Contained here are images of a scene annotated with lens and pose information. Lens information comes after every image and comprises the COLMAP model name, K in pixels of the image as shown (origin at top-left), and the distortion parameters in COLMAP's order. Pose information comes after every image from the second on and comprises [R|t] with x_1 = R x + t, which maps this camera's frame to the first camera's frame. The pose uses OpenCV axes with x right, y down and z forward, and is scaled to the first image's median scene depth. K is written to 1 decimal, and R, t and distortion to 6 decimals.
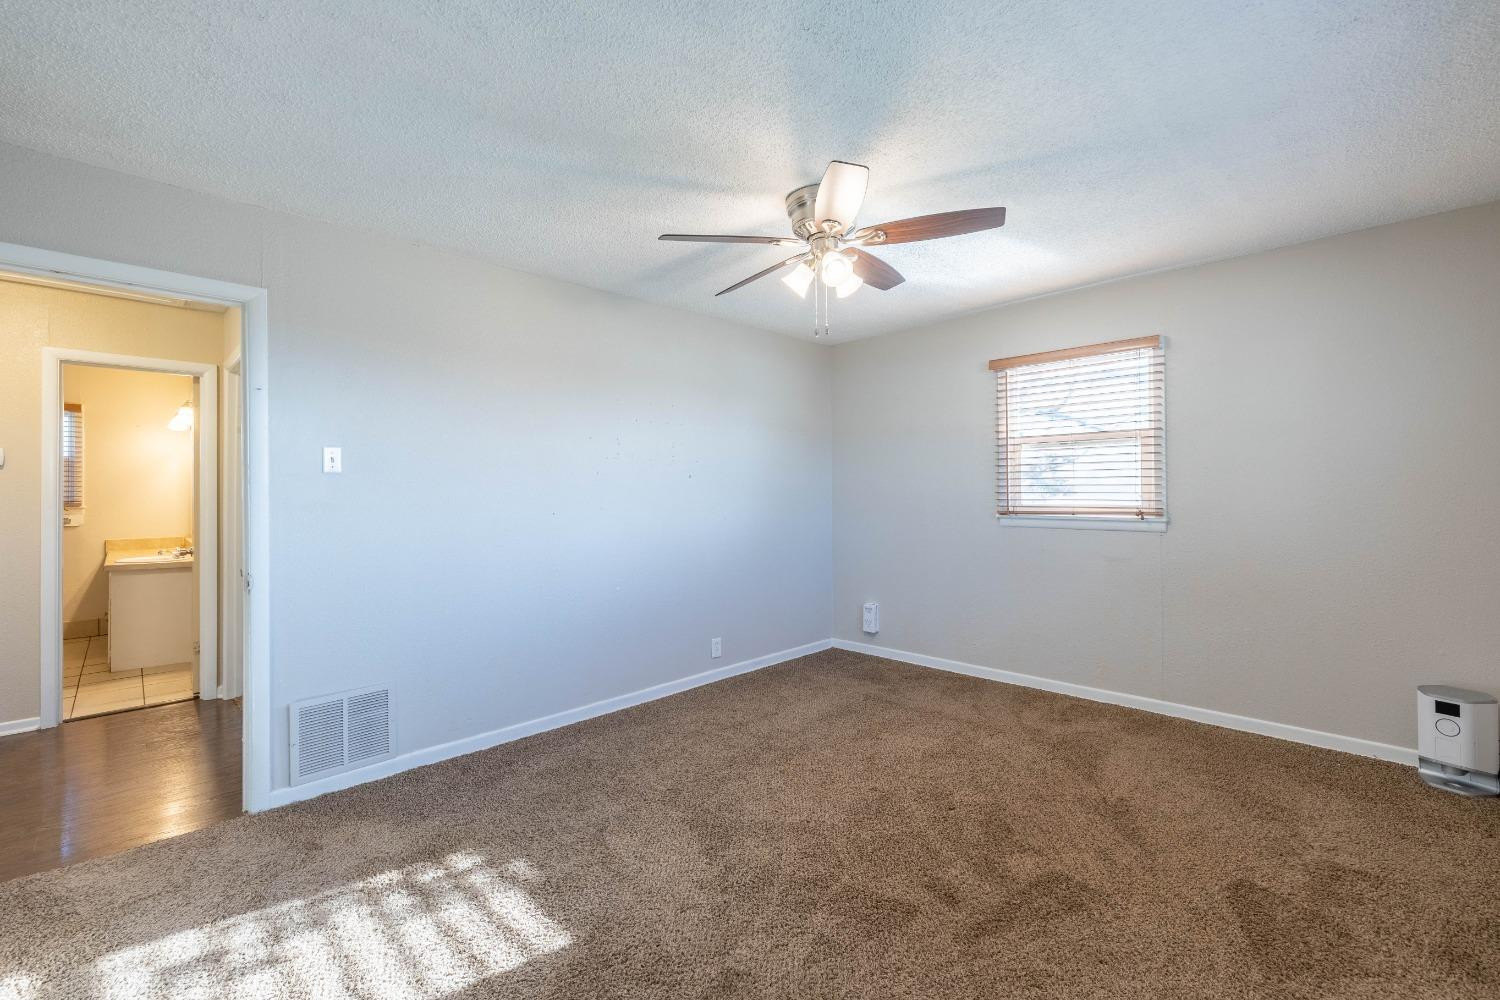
lens RADIAL K [[632.4, 0, 745.9], [0, 632.4, 493.2], [0, 0, 1]] dist [-0.003363, -0.000391]
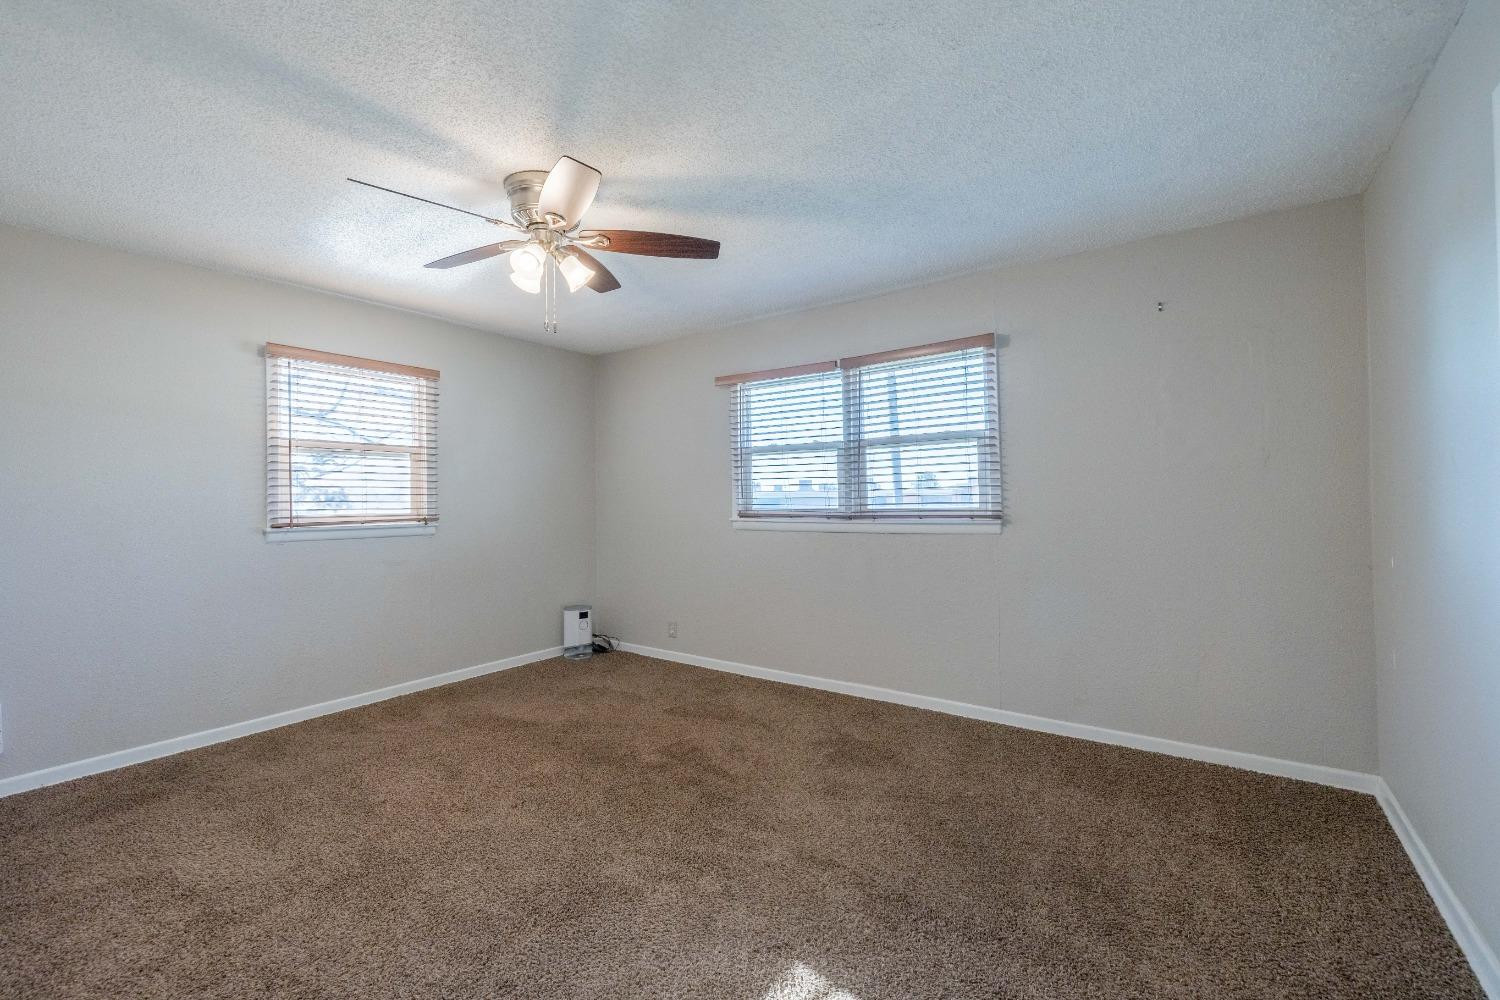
lens RADIAL K [[615.3, 0, 743.5], [0, 615.3, 491.6], [0, 0, 1]] dist [-0.000290, -0.000009]
pose [[-0.153664, 0.019870, 0.987923, -0.588624], [0.012072, 0.999761, -0.018230, 0.008777], [-0.988049, 0.009125, -0.153867, 0.599392]]
